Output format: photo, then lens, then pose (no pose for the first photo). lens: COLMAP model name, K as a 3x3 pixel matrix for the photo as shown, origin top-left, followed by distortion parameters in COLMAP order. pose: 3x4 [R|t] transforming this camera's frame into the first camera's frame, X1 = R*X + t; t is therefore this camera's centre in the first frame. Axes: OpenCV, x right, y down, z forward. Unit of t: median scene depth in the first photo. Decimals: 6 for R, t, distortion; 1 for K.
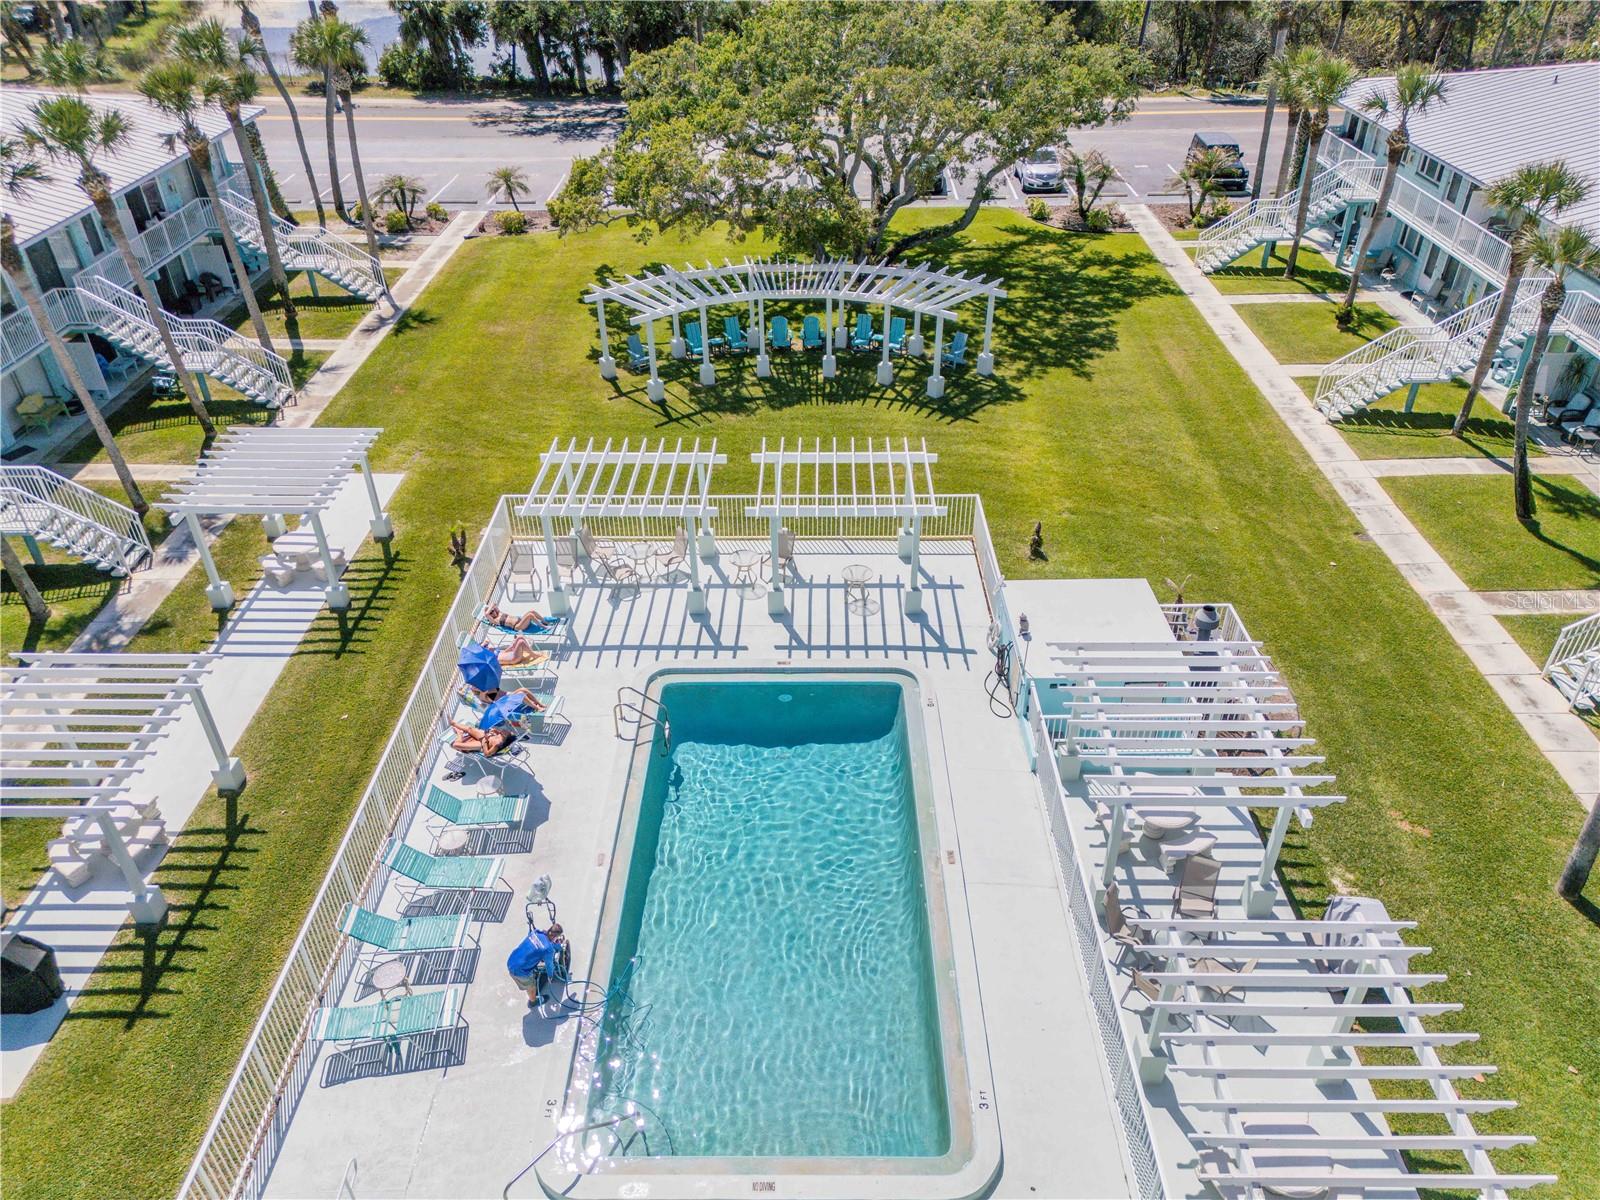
lens RADIAL K [[1118.0, 0, 800.0], [0, 1118.0, 600.0], [0, 0, 1]] dist [0.083795, -0.064237]
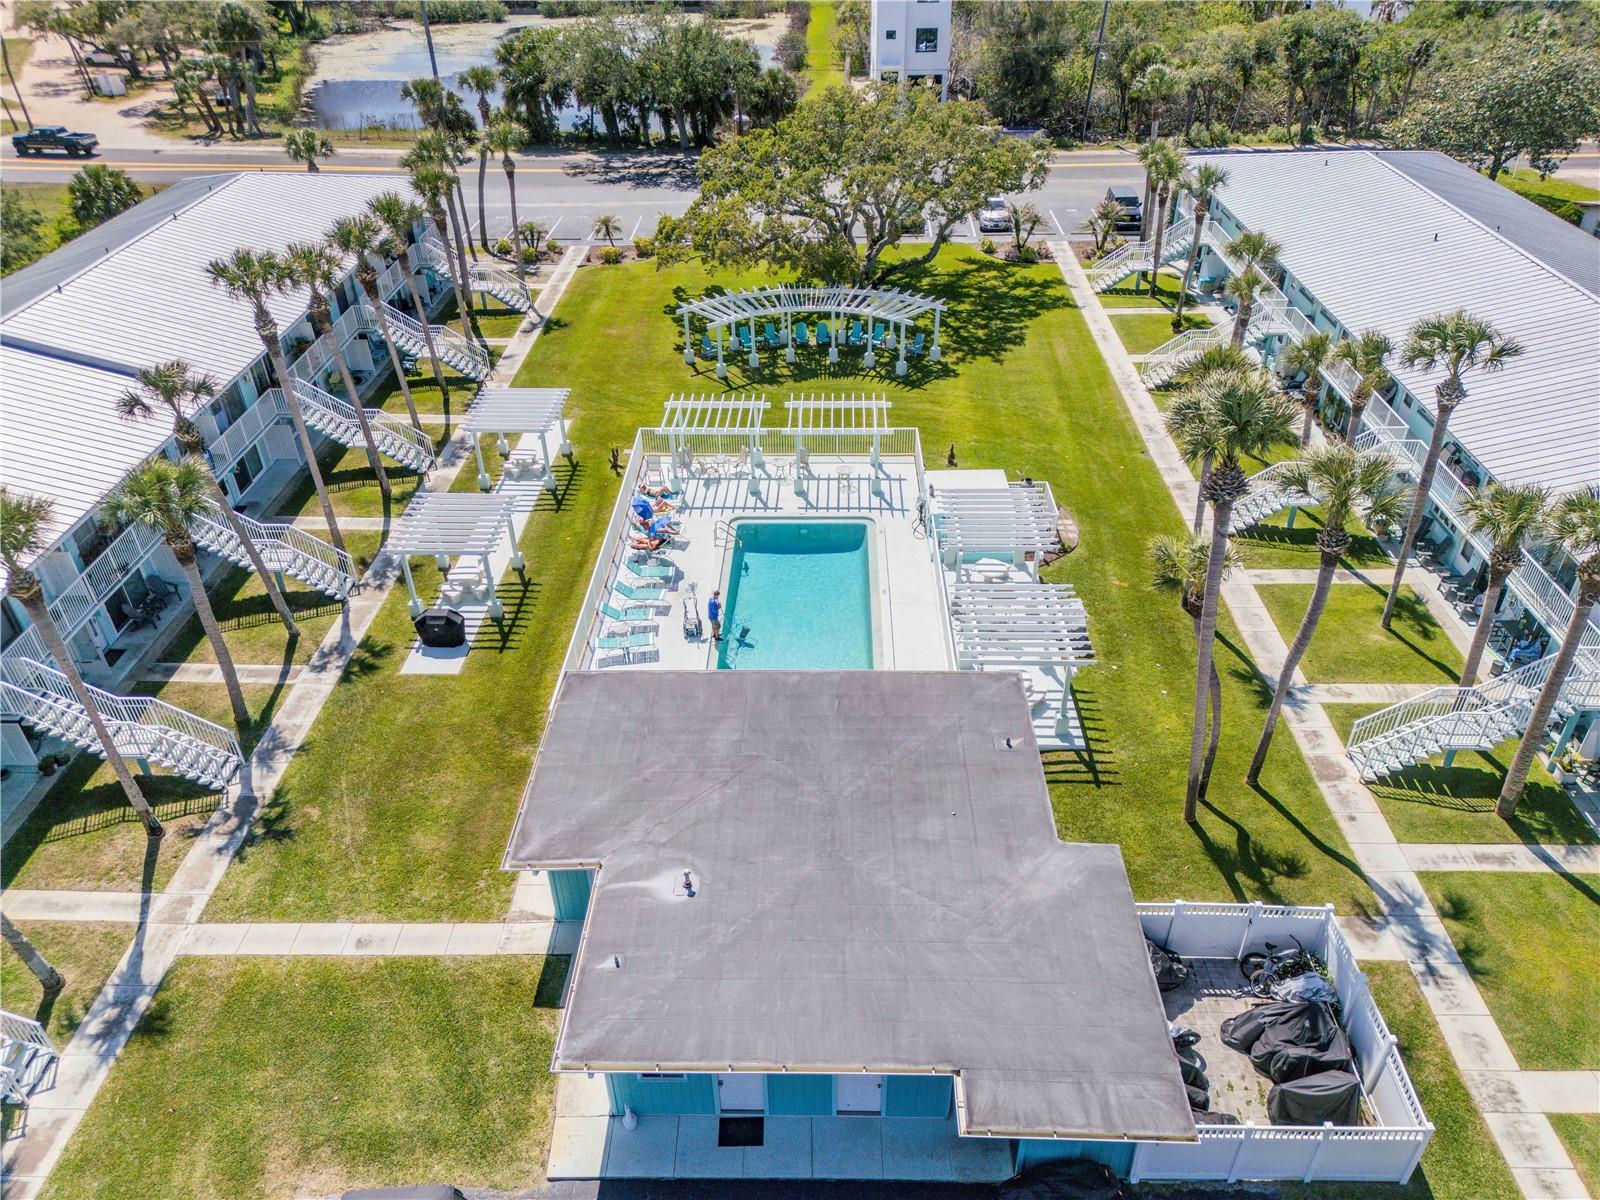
lens RADIAL K [[1130.7, 0, 806.0], [0, 1130.7, 589.3], [0, 0, 1]] dist [0.113696, -0.132657]
pose [[0.999920, 0.003408, -0.012184, 0.008728], [-0.003577, 0.999897, -0.013885, 0.131902], [0.012135, 0.013928, 0.999829, -0.543147]]
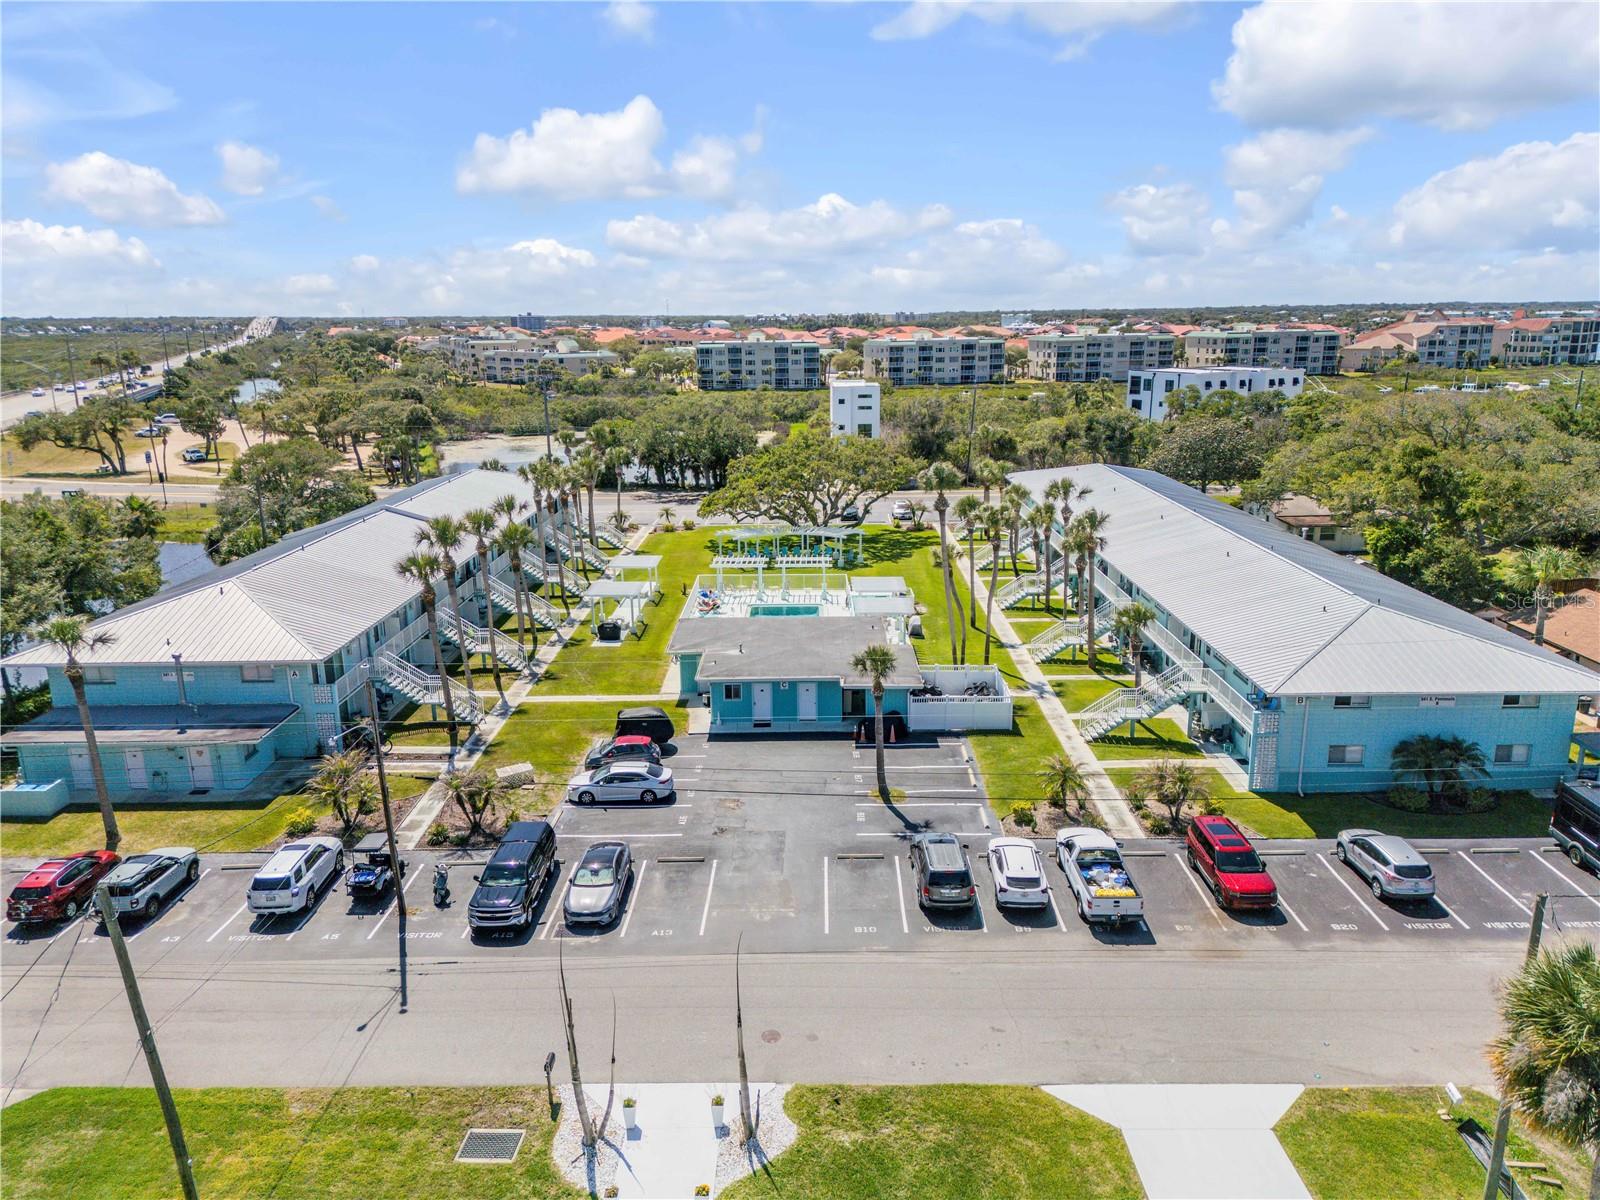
lens RADIAL K [[1130.7, 0, 806.0], [0, 1130.7, 589.3], [0, 0, 1]] dist [0.113696, -0.132657]
pose [[0.999986, 0.001330, 0.005072, 0.020259], [0.000603, 0.931698, -0.363234, 0.838269], [-0.005209, 0.363232, 0.931684, -1.492482]]
